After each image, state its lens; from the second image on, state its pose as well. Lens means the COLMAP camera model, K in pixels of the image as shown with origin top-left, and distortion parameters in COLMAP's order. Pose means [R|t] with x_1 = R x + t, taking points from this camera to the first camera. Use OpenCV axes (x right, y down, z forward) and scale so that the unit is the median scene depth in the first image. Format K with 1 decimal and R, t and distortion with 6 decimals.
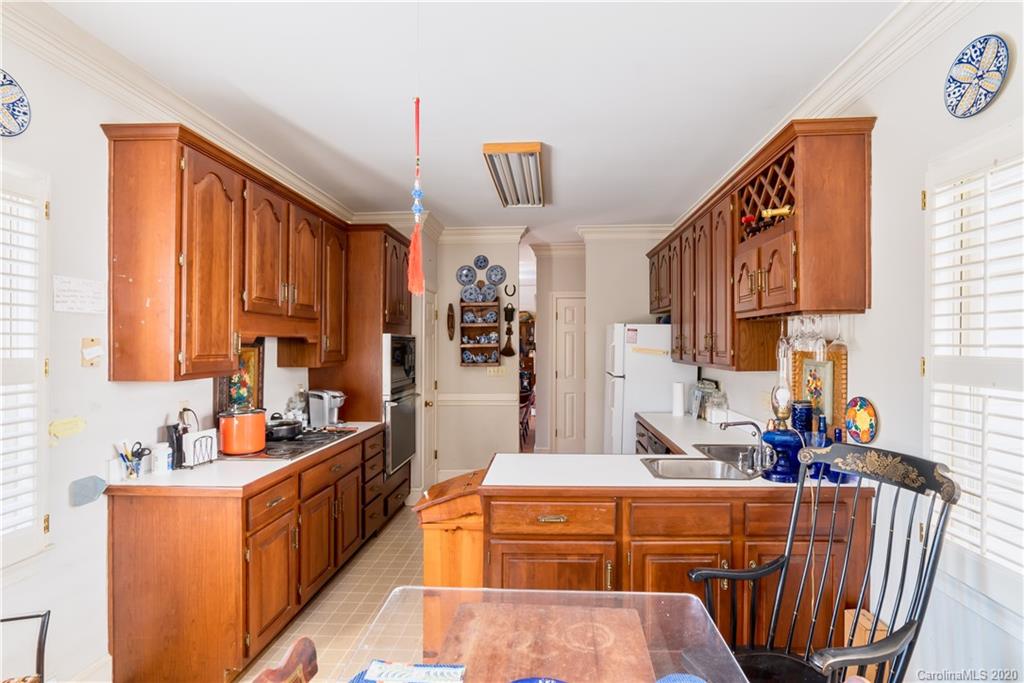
lens RADIAL K [[518.1, 0, 530.7], [0, 518.1, 339.2], [0, 0, 1]] dist [-0.002019, 0.000183]
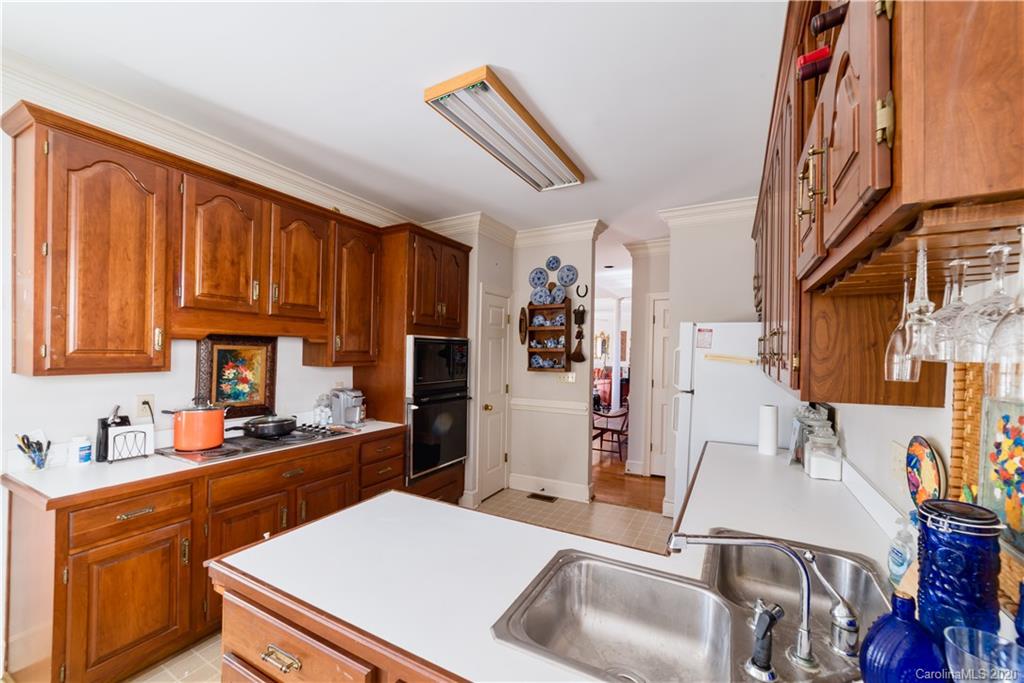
lens RADIAL K [[405.1, 0, 512.5], [0, 405.1, 348.6], [0, 0, 1]] dist [-0.009083, 0.000973]
pose [[0.893144, 0.010116, -0.449657, 0.203153], [-0.009803, 0.999947, 0.003024, 0.009124], [0.449664, 0.001707, 0.893196, 0.339325]]
